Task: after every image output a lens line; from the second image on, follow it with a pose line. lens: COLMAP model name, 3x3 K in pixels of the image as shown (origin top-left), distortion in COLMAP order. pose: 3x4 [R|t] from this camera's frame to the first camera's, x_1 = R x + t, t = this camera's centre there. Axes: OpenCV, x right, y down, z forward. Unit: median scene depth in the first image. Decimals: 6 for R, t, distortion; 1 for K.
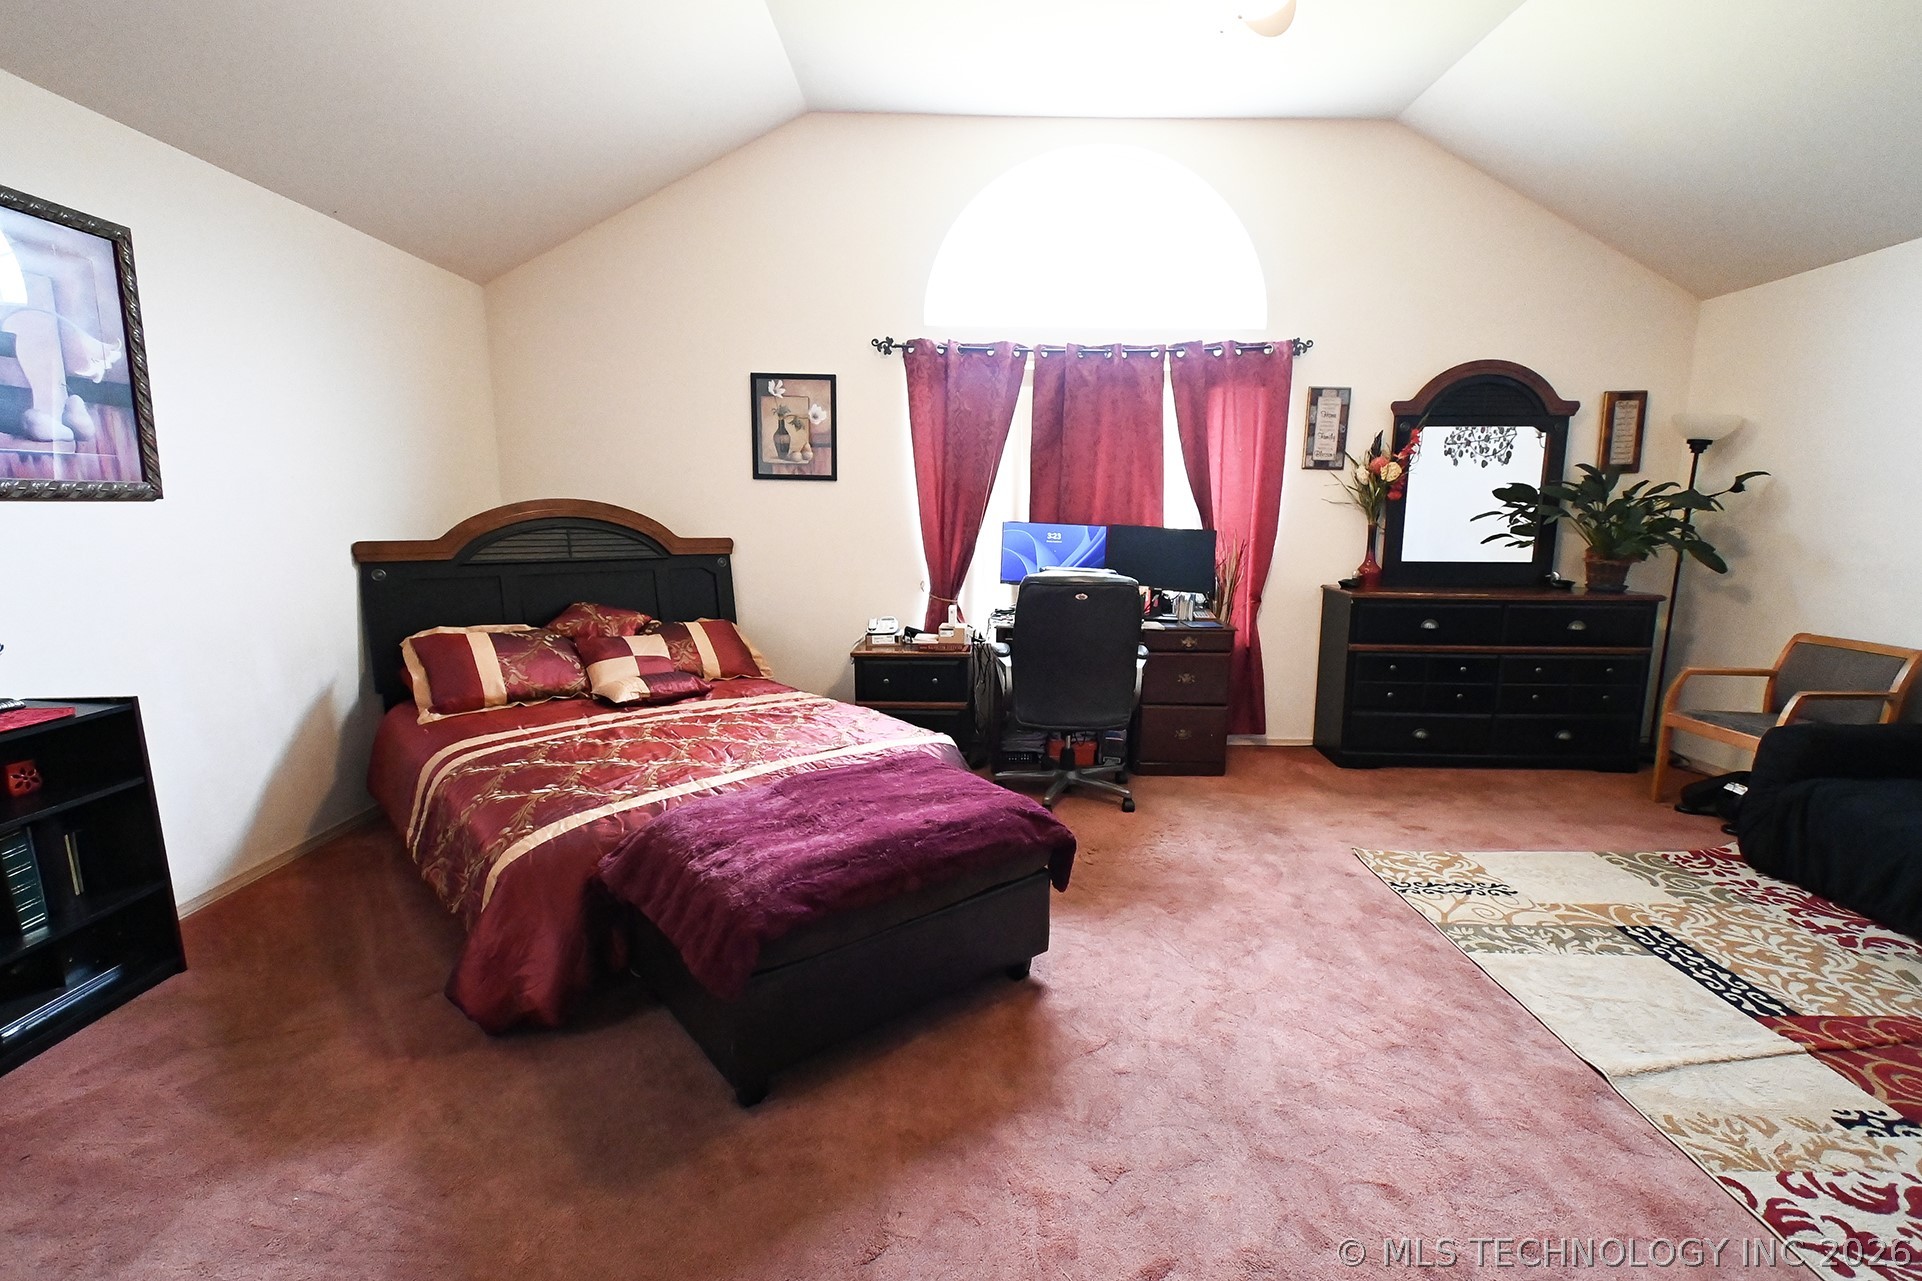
lens RADIAL K [[857.1, 0, 961.0], [0, 857.1, 640.5], [0, 0, 1]] dist [0.005451, 0.000545]
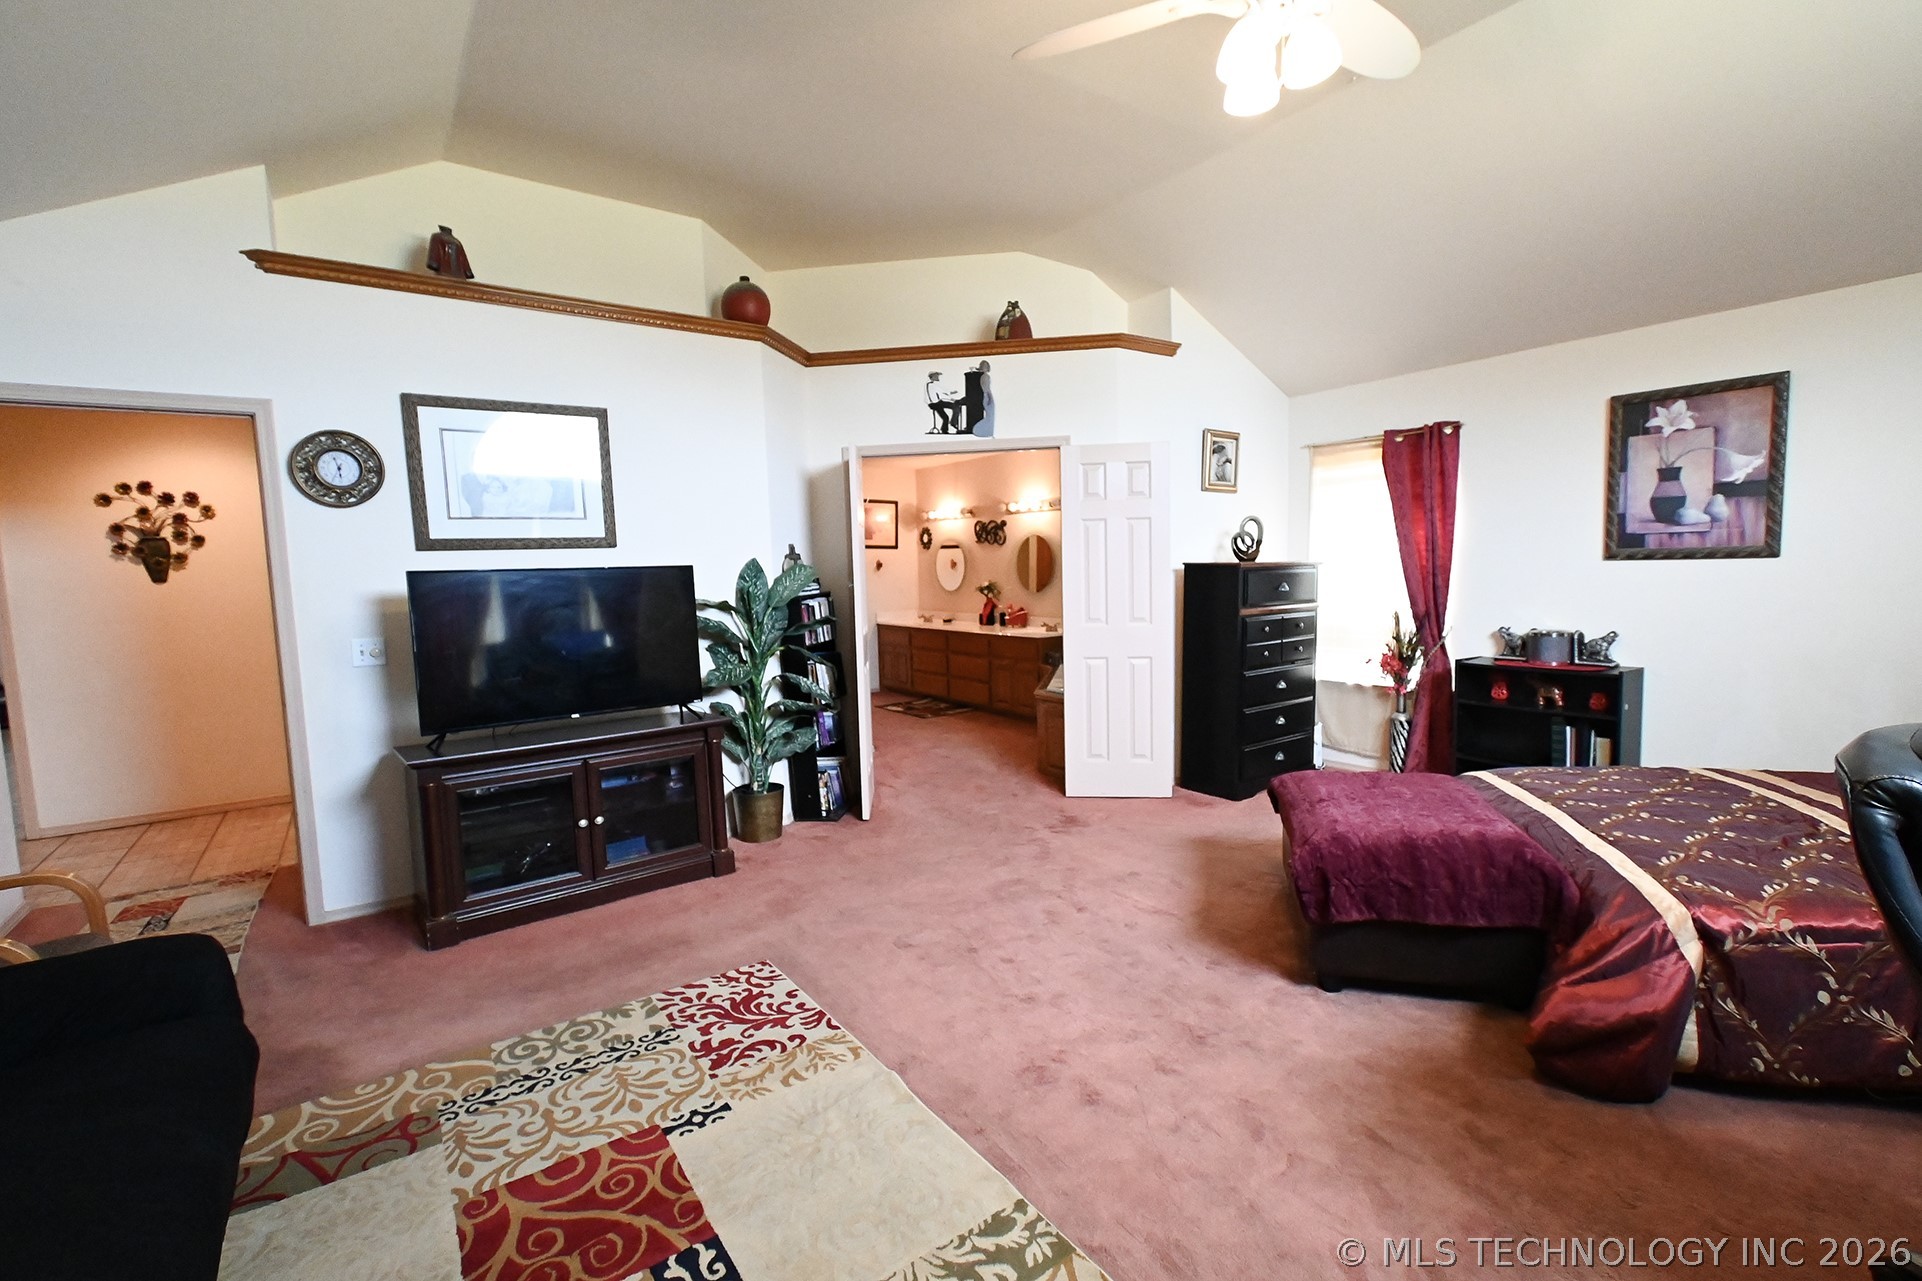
lens RADIAL K [[857.1, 0, 961.0], [0, 857.1, 640.5], [0, 0, 1]] dist [0.005451, 0.000545]
pose [[-0.820525, 0.063671, -0.568054, 1.073268], [-0.070388, 0.974959, 0.210952, -0.256593], [0.567261, 0.213076, -0.795496, 1.534226]]
